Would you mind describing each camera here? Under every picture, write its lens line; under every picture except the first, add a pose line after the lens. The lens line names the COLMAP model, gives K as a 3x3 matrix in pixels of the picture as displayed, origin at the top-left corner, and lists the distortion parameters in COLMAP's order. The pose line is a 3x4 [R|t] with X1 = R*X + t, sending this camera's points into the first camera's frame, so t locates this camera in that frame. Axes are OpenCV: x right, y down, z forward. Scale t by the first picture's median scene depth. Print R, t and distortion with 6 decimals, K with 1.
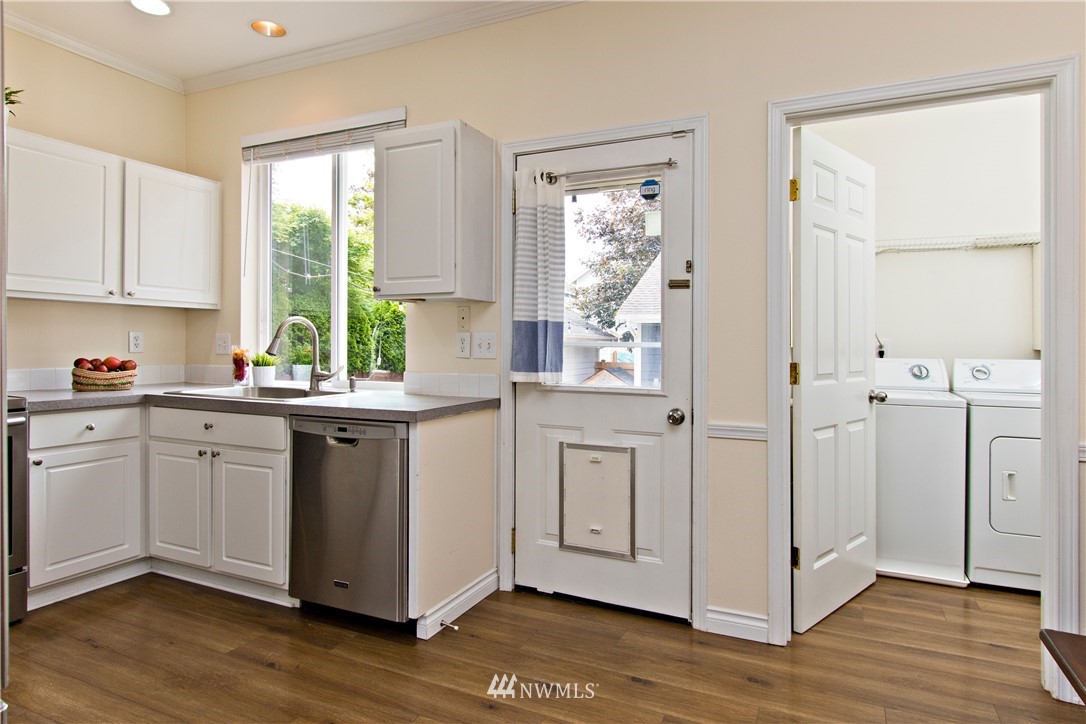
lens RADIAL K [[631.9, 0, 549.9], [0, 631.9, 339.8], [0, 0, 1]] dist [0.005327, -0.003633]
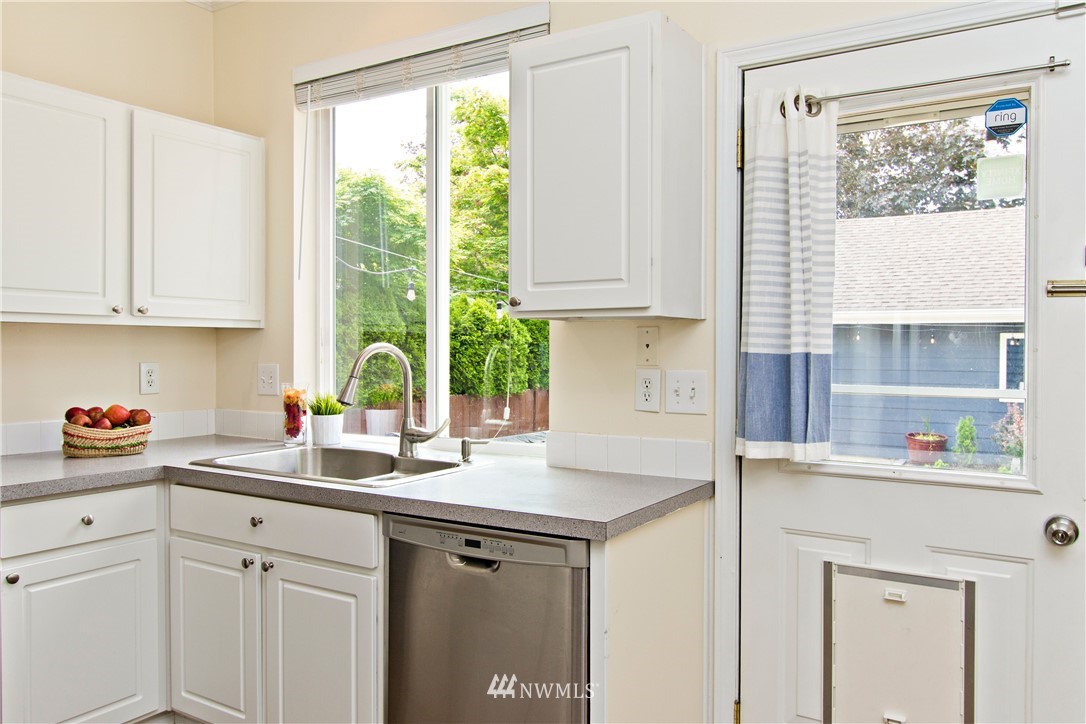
lens RADIAL K [[860.6, 0, 540.4], [0, 860.6, 354.9], [0, 0, 1]] dist [0.003545, -0.002847]
pose [[0.988740, -0.001917, -0.149634, -0.119766], [0.003467, 0.999943, 0.010096, -0.035308], [0.149607, -0.010501, 0.988690, 0.177264]]
